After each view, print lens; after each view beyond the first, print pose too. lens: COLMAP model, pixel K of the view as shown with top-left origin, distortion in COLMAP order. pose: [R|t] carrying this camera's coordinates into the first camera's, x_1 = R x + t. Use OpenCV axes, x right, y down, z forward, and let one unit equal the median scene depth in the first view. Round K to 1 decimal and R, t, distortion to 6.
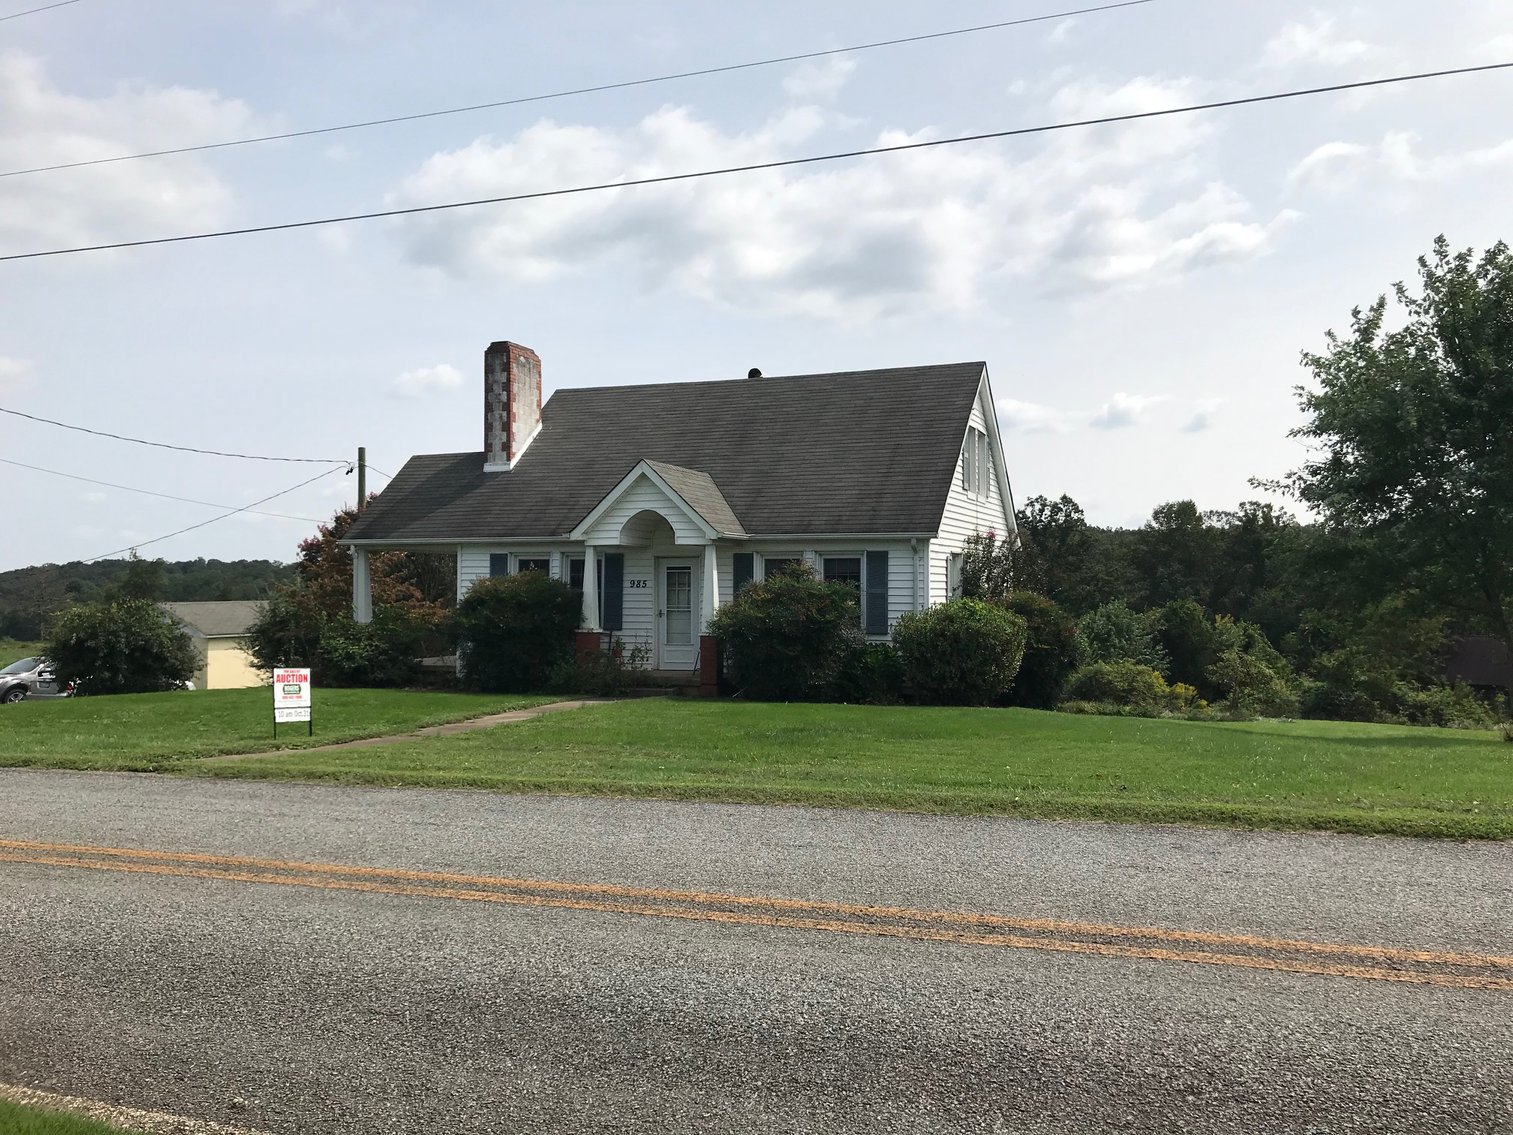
lens RADIAL K [[1193.6, 0, 772.0], [0, 1193.6, 580.3], [0, 0, 1]] dist [0.073900, -0.002336]
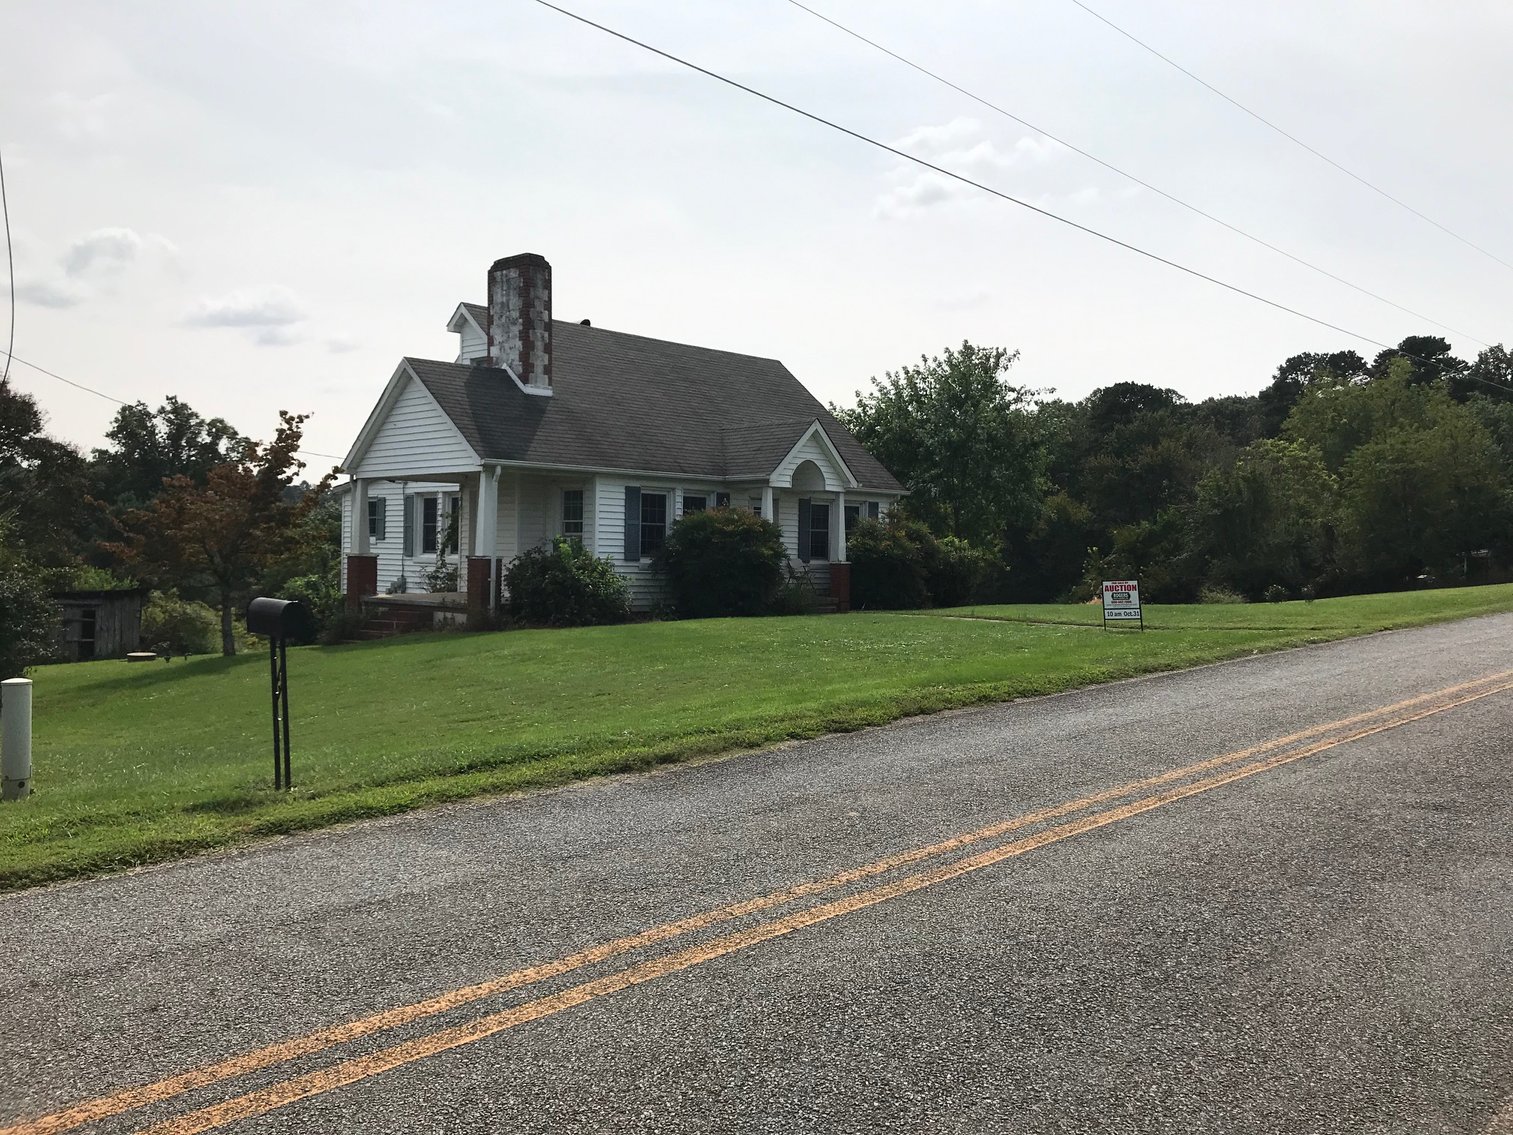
lens RADIAL K [[1147.1, 0, 755.2], [0, 1147.1, 570.4], [0, 0, 1]] dist [-0.123420, -0.002175]
pose [[0.398264, -0.016117, 0.917129, -0.963005], [-0.014586, 0.999608, 0.023900, 0.020038], [-0.917155, -0.022896, 0.397873, 0.496919]]
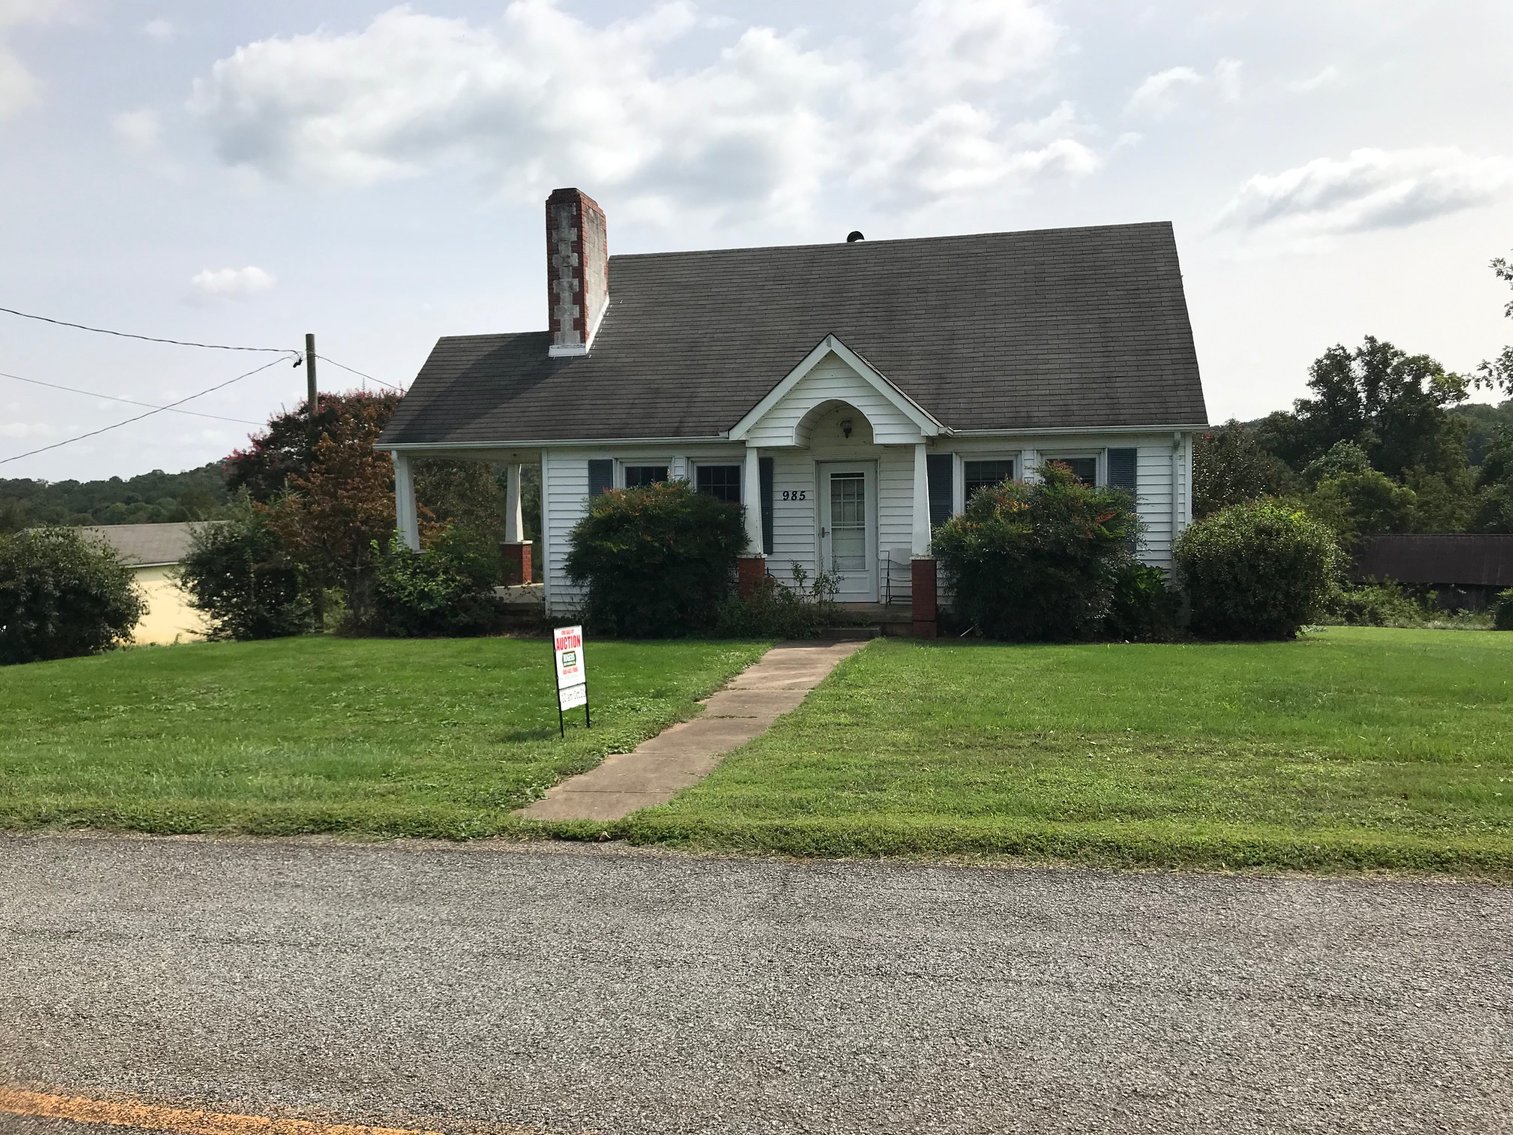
lens RADIAL K [[1158.6, 0, 774.4], [0, 1158.6, 570.5], [0, 0, 1]] dist [0.036052, -0.001986]
pose [[0.987160, -0.025199, 0.157735, -0.218548], [0.014977, 0.997730, 0.065660, 0.001724], [-0.159031, -0.062455, 0.985296, 0.216683]]
